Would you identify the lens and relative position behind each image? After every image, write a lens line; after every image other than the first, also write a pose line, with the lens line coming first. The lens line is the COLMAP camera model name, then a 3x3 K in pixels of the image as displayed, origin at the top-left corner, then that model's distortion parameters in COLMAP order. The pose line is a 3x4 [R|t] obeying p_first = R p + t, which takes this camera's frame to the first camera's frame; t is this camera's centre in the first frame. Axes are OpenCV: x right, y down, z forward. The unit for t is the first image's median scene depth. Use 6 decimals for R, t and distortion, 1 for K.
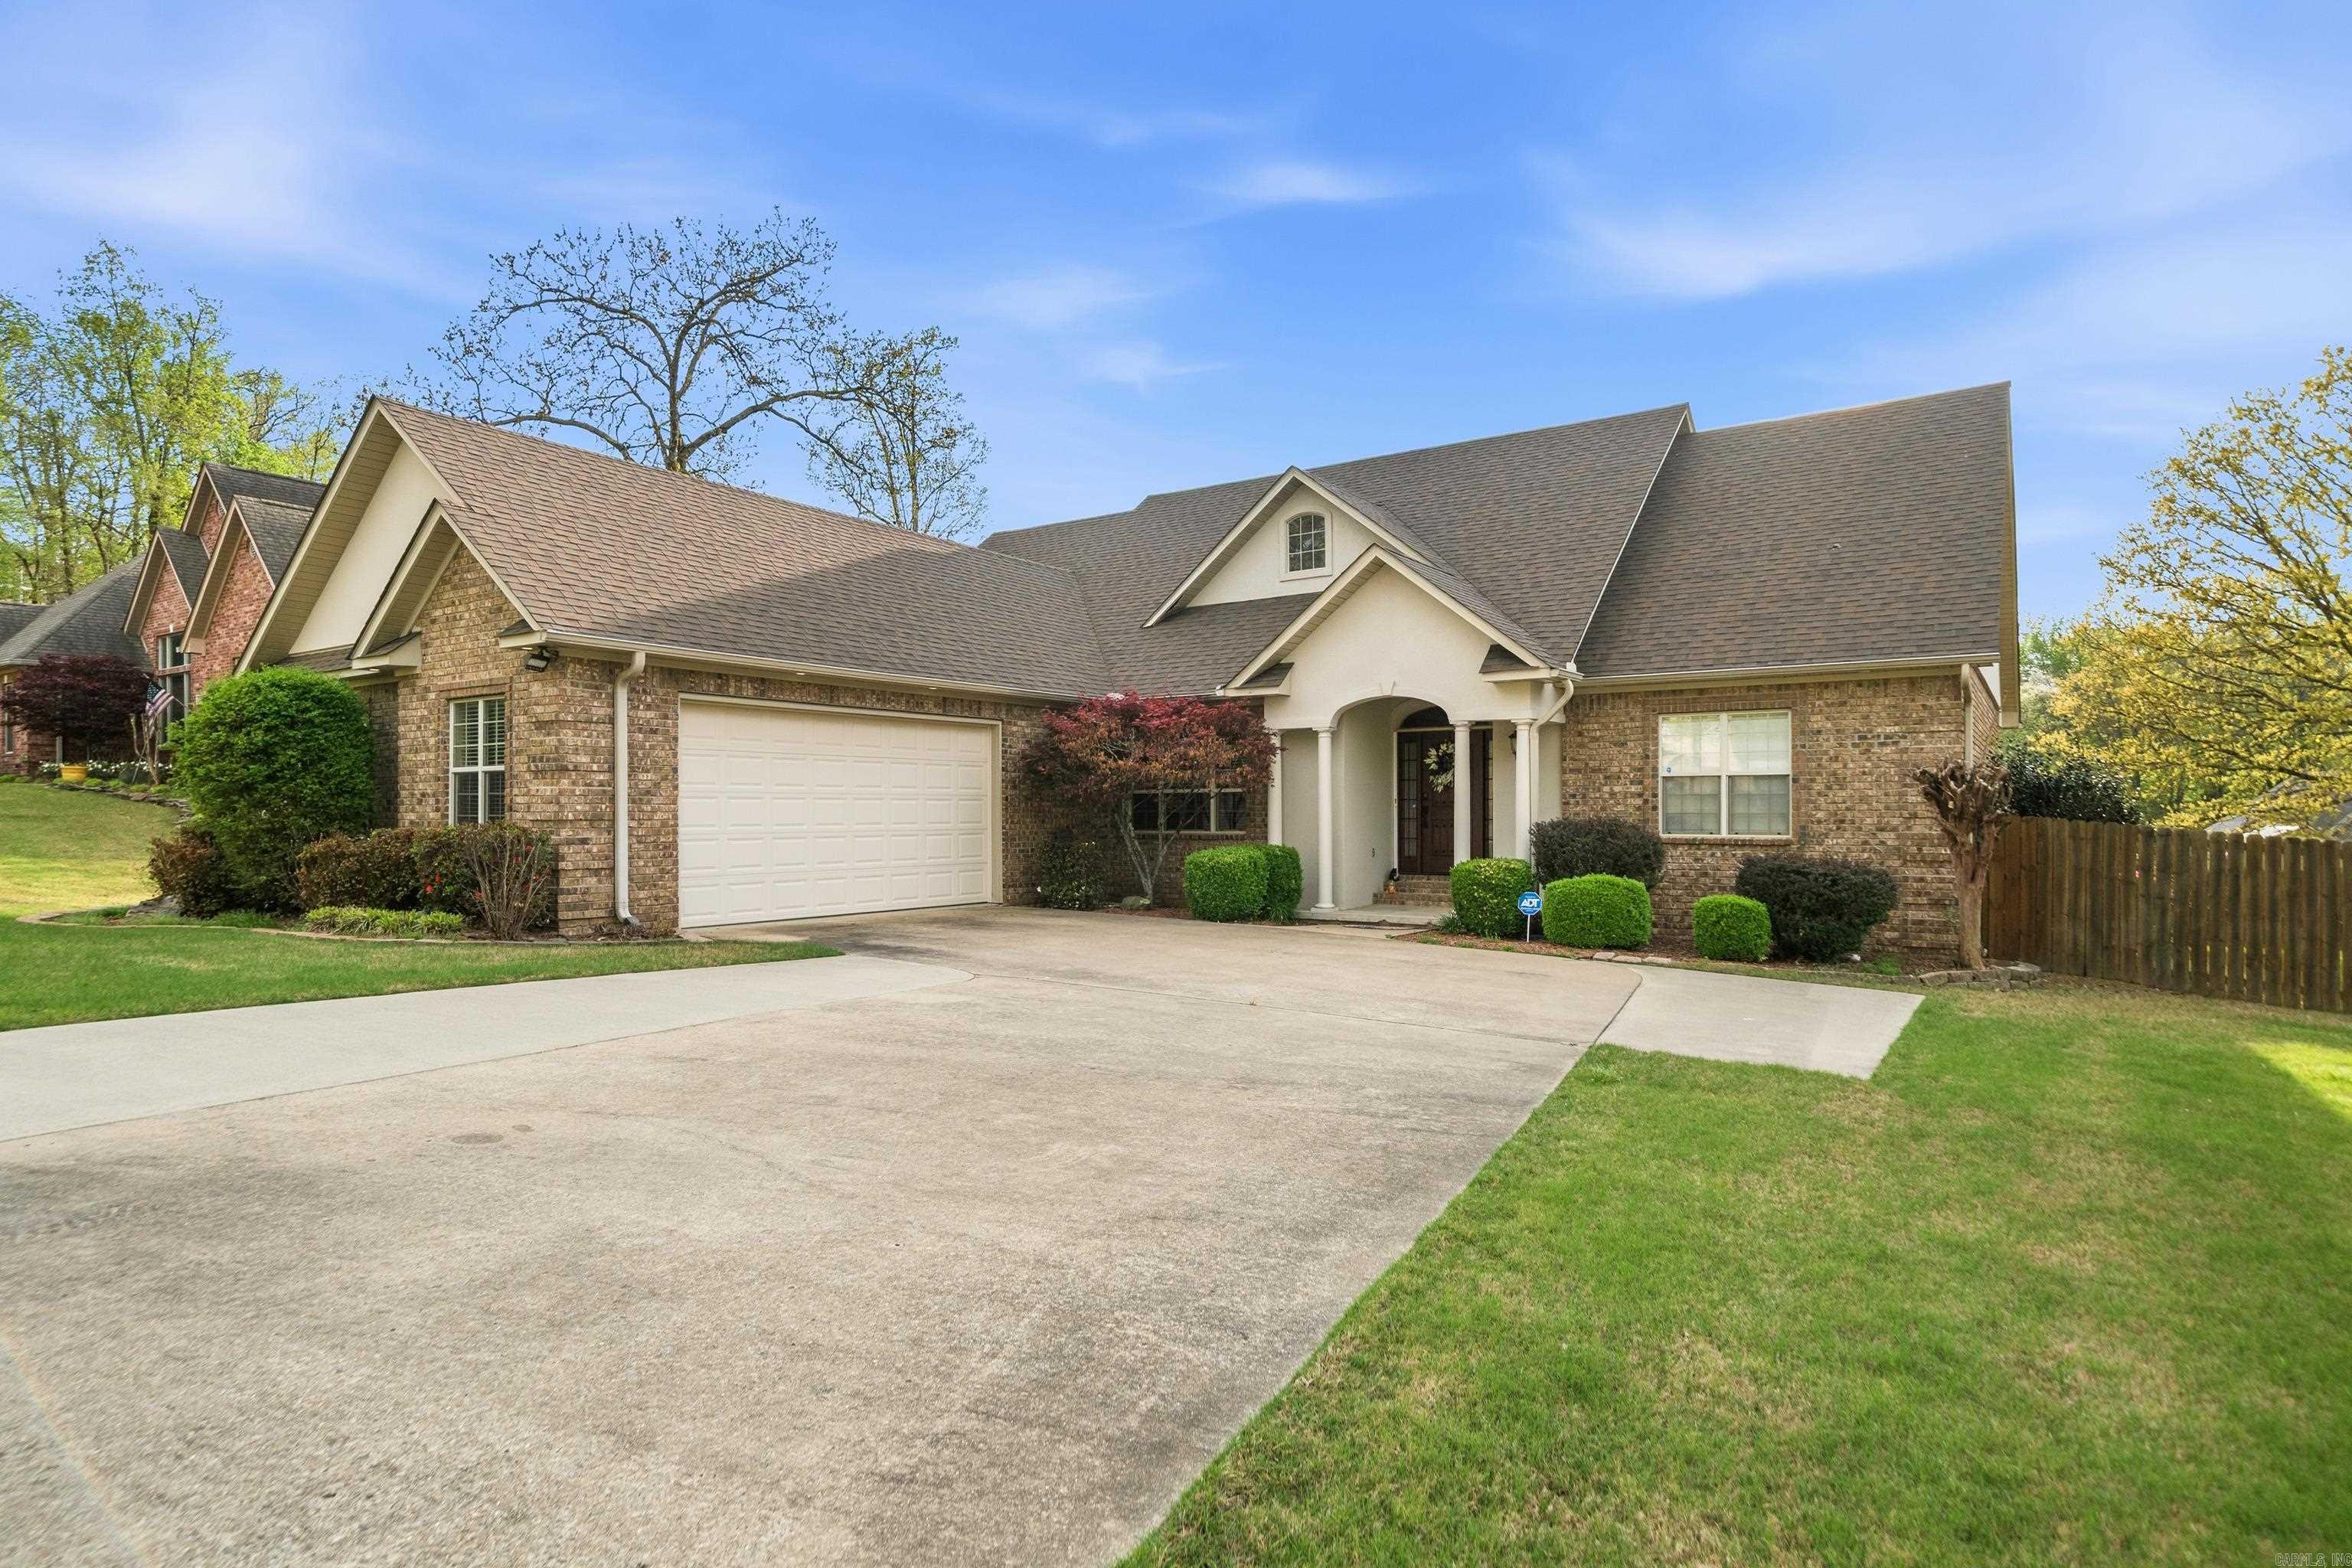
lens RADIAL K [[1269.5, 0, 1178.4], [0, 1269.5, 808.2], [0, 0, 1]] dist [0.007709, 0.000753]
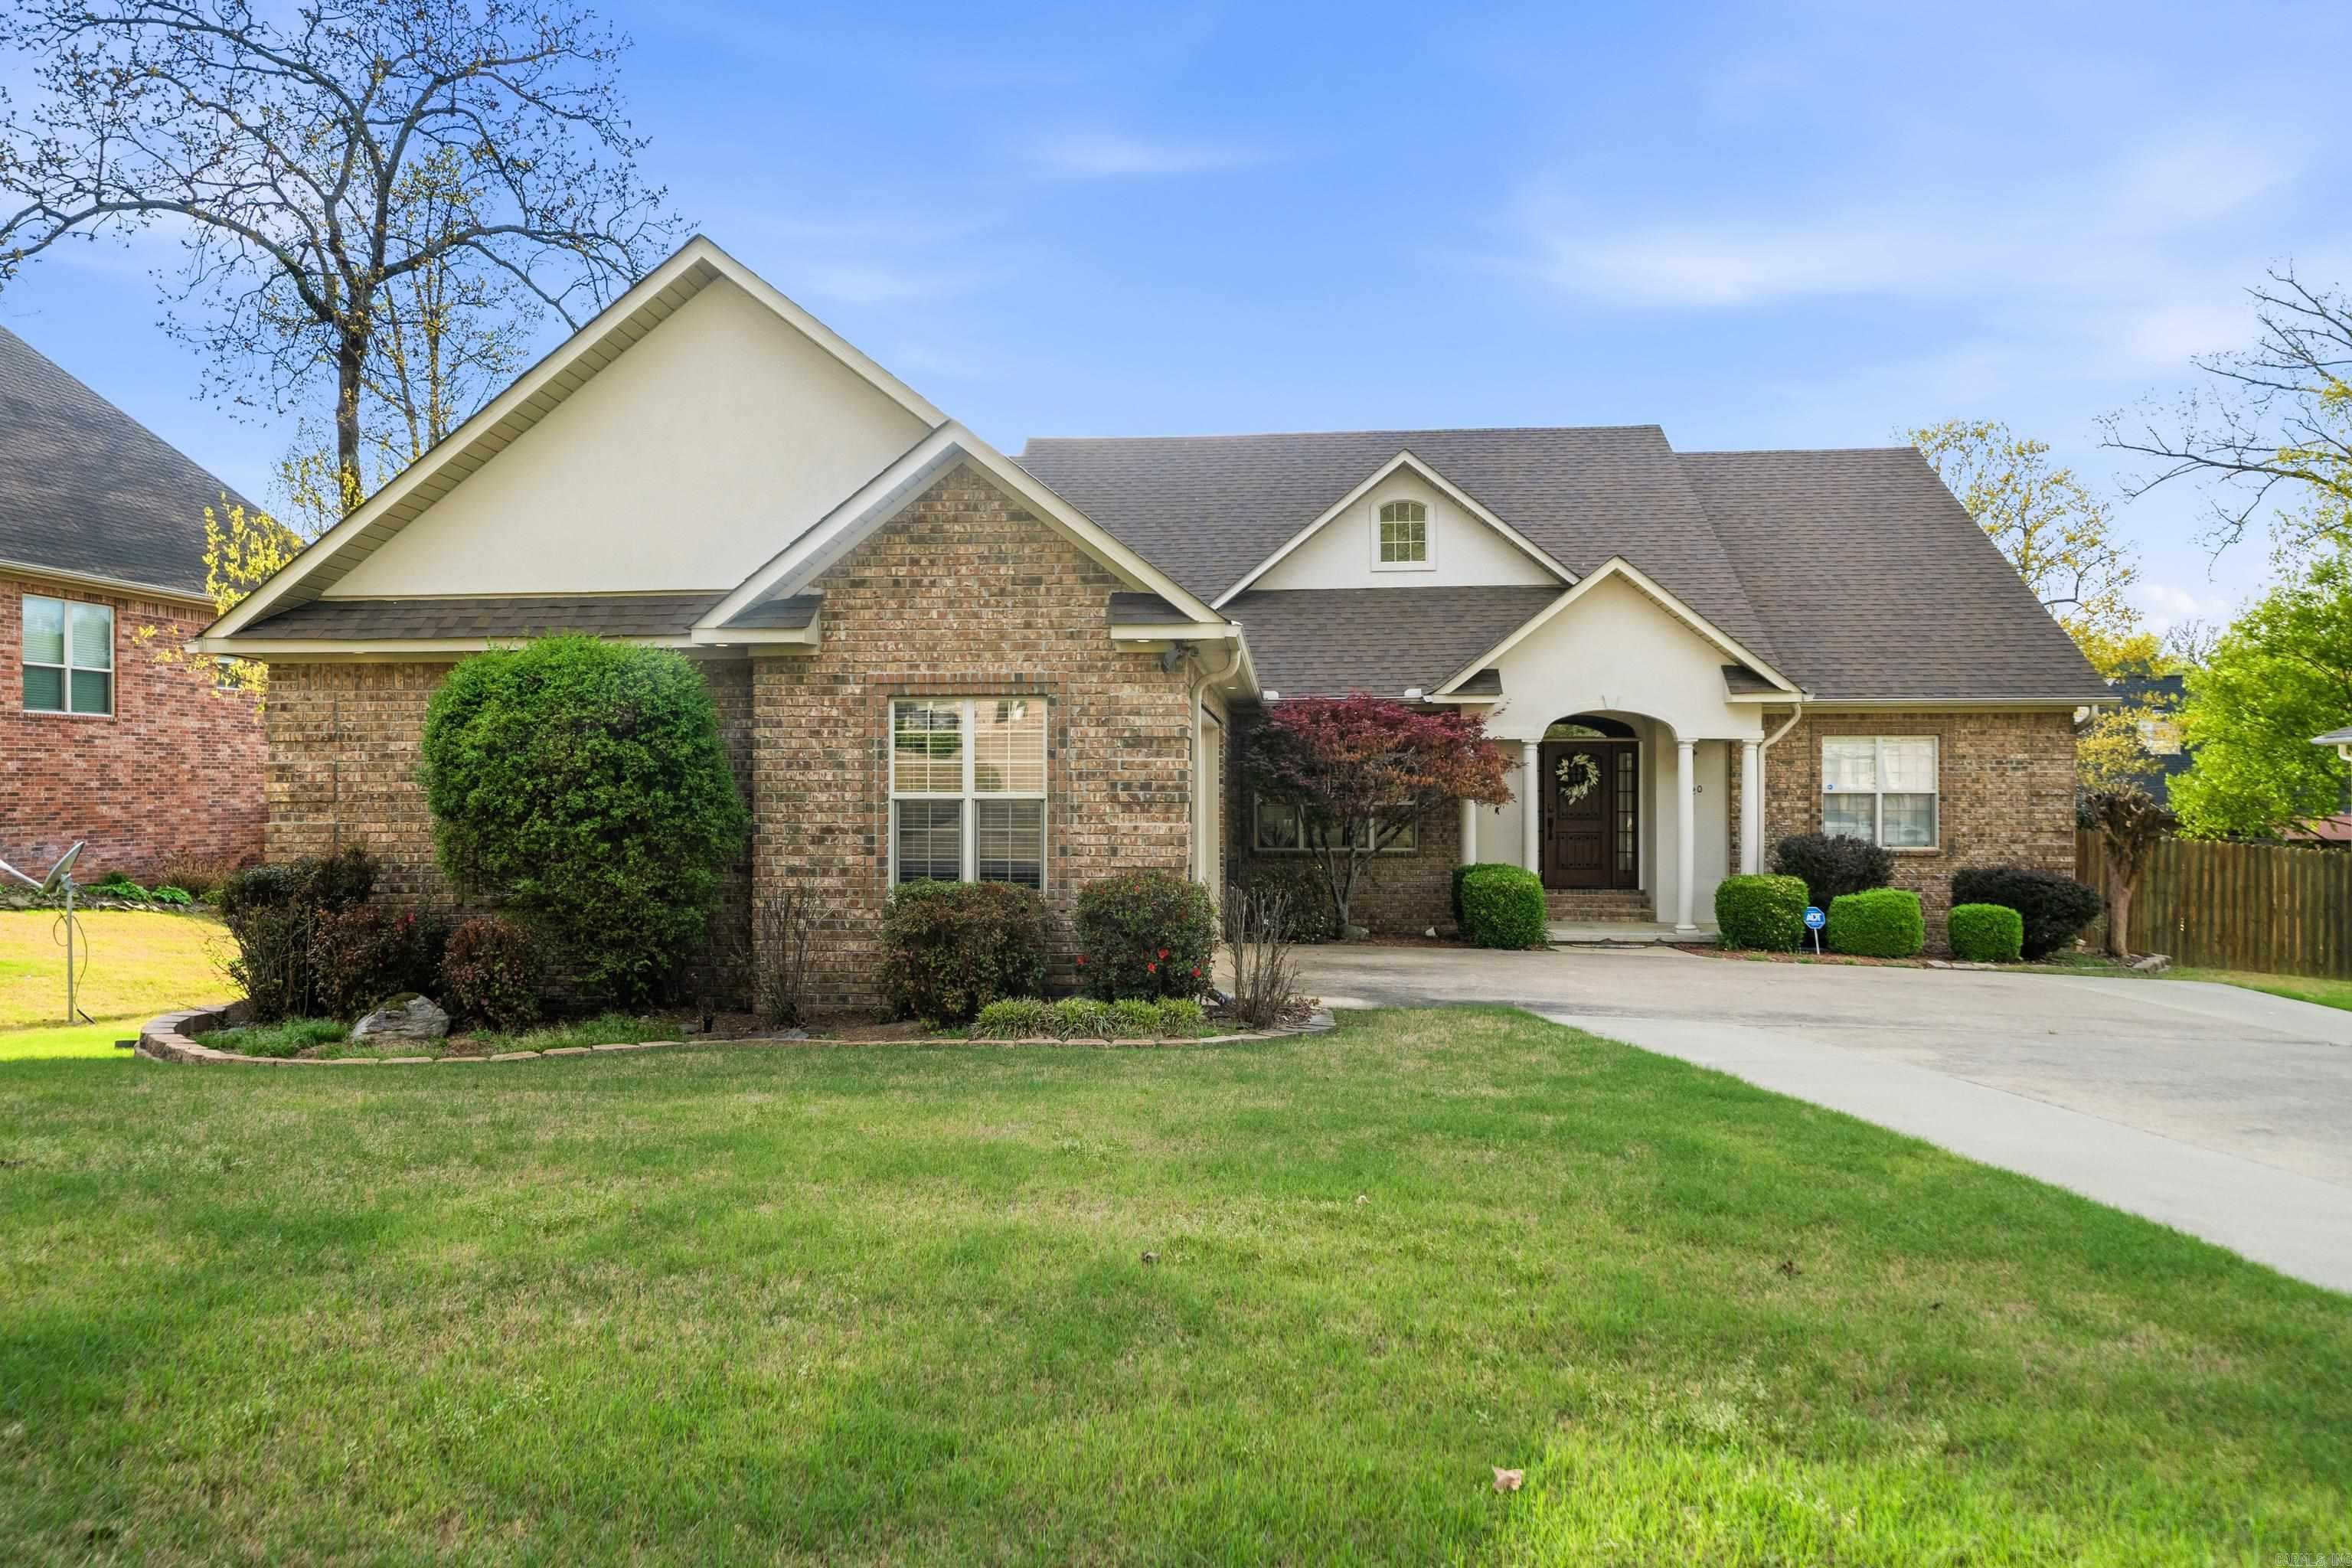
lens RADIAL K [[1497.1, 0, 1165.8], [0, 1497.1, 782.3], [0, 0, 1]] dist [-0.000932, -0.001368]
pose [[0.869158, 0.002352, 0.494529, -0.788508], [-0.002161, 0.999997, -0.000957, -0.034144], [-0.494530, -0.000238, 0.869161, 0.185366]]
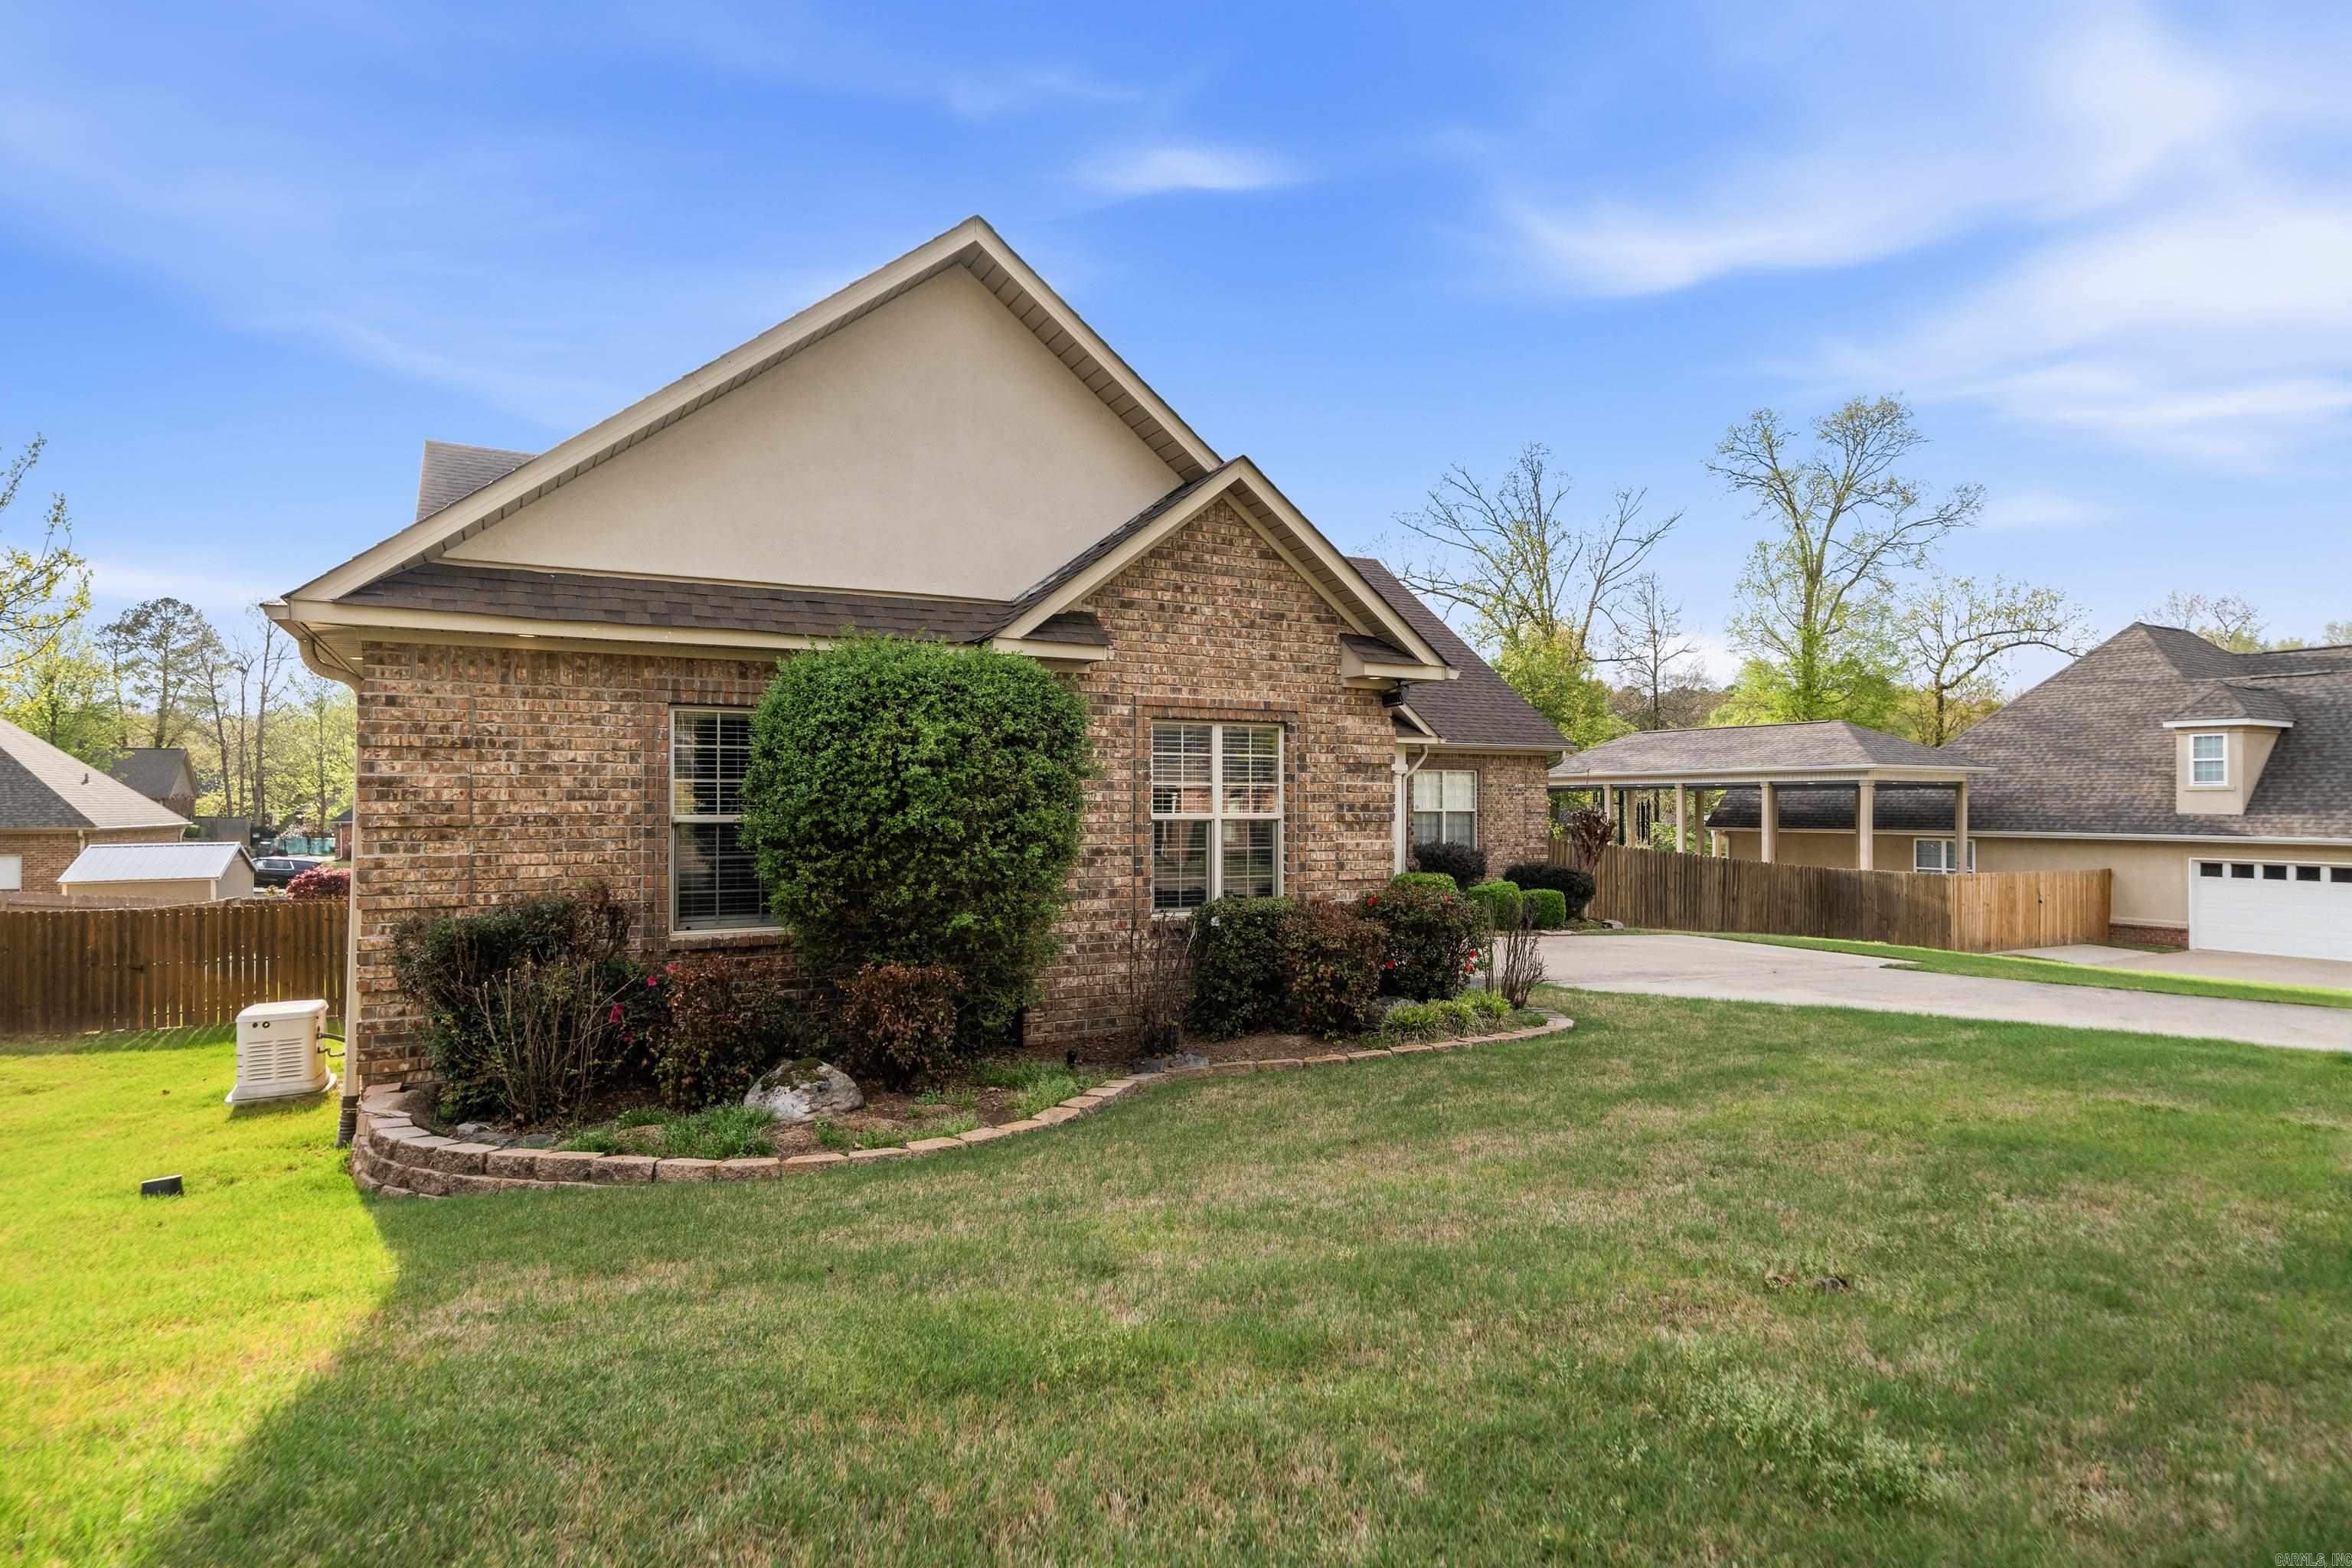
lens RADIAL K [[1269.5, 0, 1167.2], [0, 1269.5, 784.7], [0, 0, 1]] dist [0.007709, 0.000753]
pose [[0.470253, 0.016452, 0.882378, -1.110521], [-0.004589, 0.999858, -0.016197, -0.033564], [-0.882520, 0.003568, 0.470262, 0.607758]]
